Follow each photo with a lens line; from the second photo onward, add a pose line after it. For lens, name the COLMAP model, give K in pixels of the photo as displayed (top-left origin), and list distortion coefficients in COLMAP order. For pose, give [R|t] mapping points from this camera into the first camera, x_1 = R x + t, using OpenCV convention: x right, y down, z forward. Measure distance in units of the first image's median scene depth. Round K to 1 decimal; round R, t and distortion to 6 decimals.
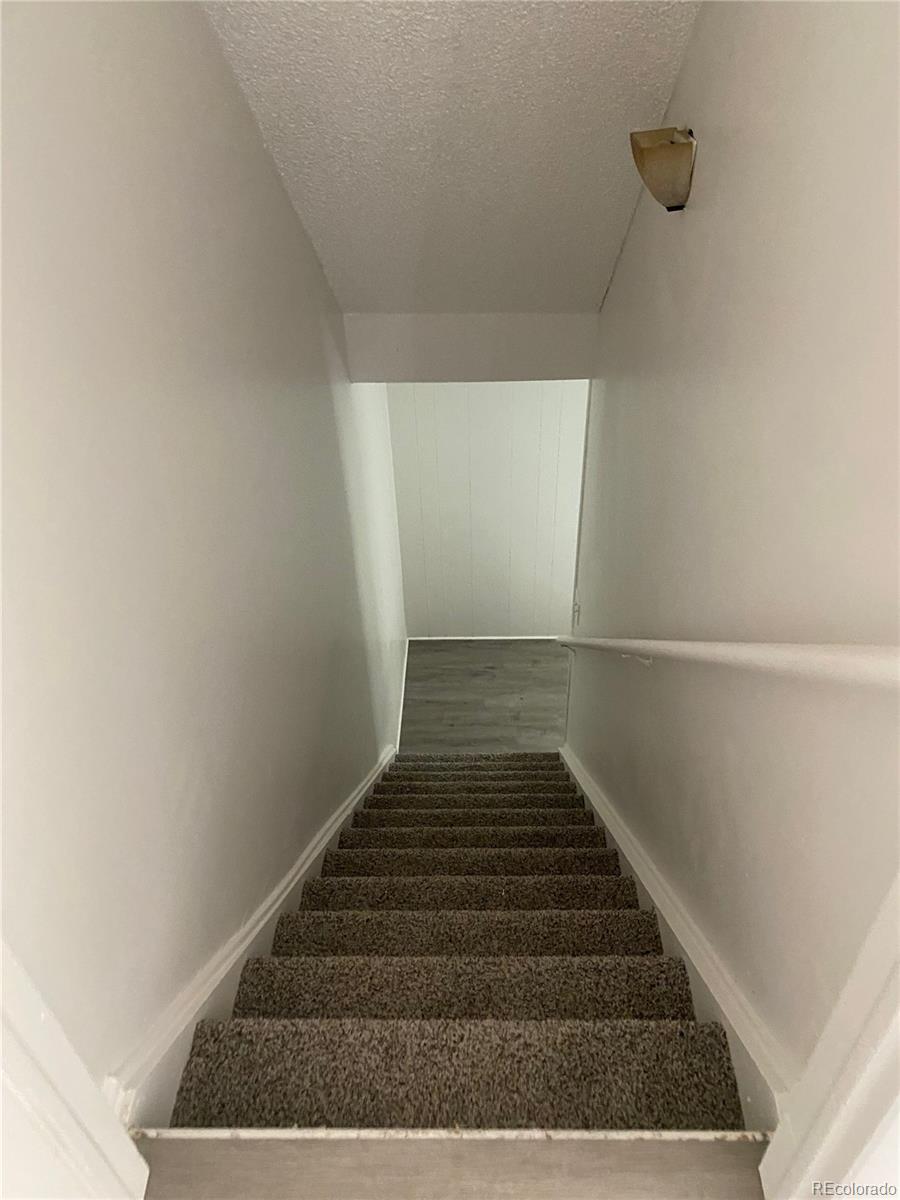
lens RADIAL K [[932.9, 0, 450.0], [0, 932.9, 601.7], [0, 0, 1]] dist [0.065299, -0.115051]
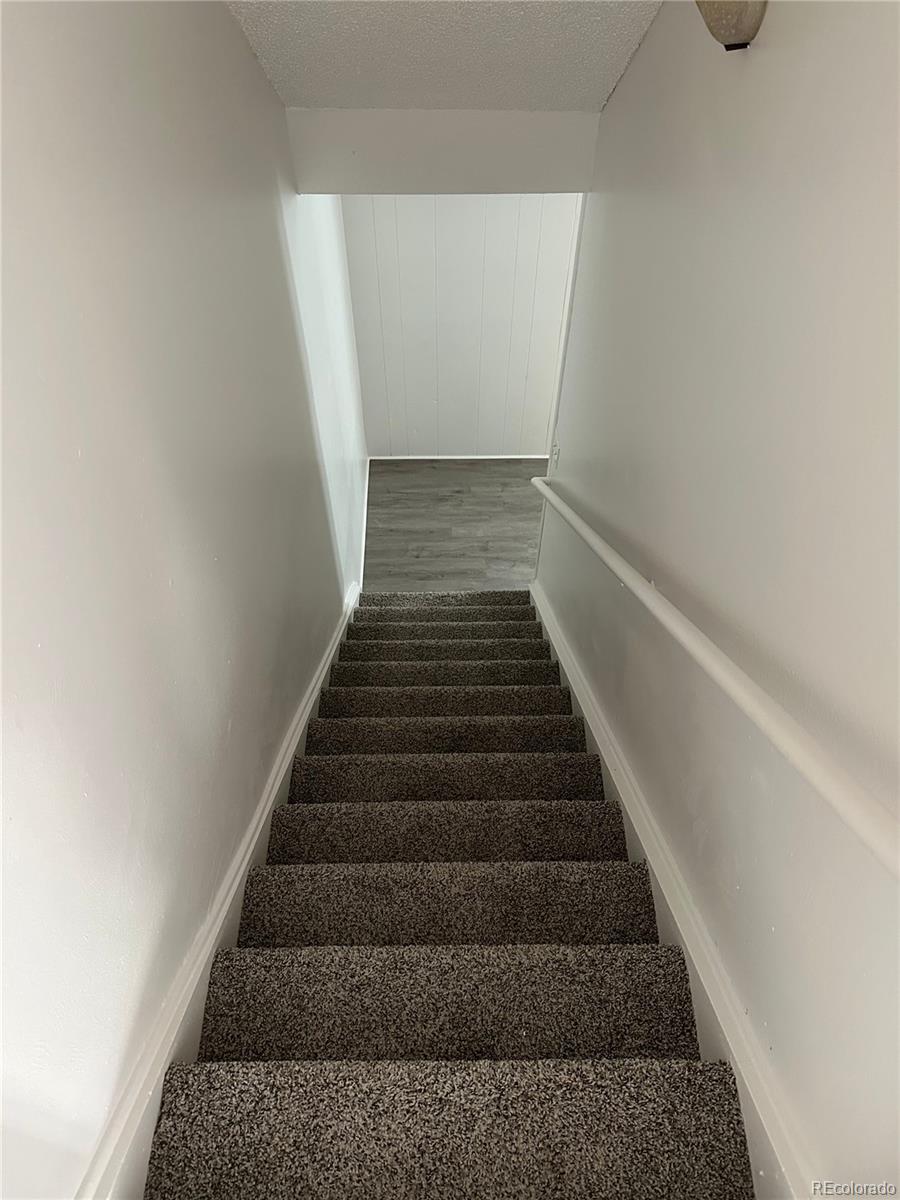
lens RADIAL K [[920.2, 0, 450.0], [0, 920.2, 600.0], [0, 0, 1]] dist [0.075389, -0.129170]
pose [[0.998835, -0.009844, 0.047248, -0.014573], [-0.003218, 0.963214, 0.268718, -0.118474], [-0.048156, -0.268557, 0.962059, 0.117924]]
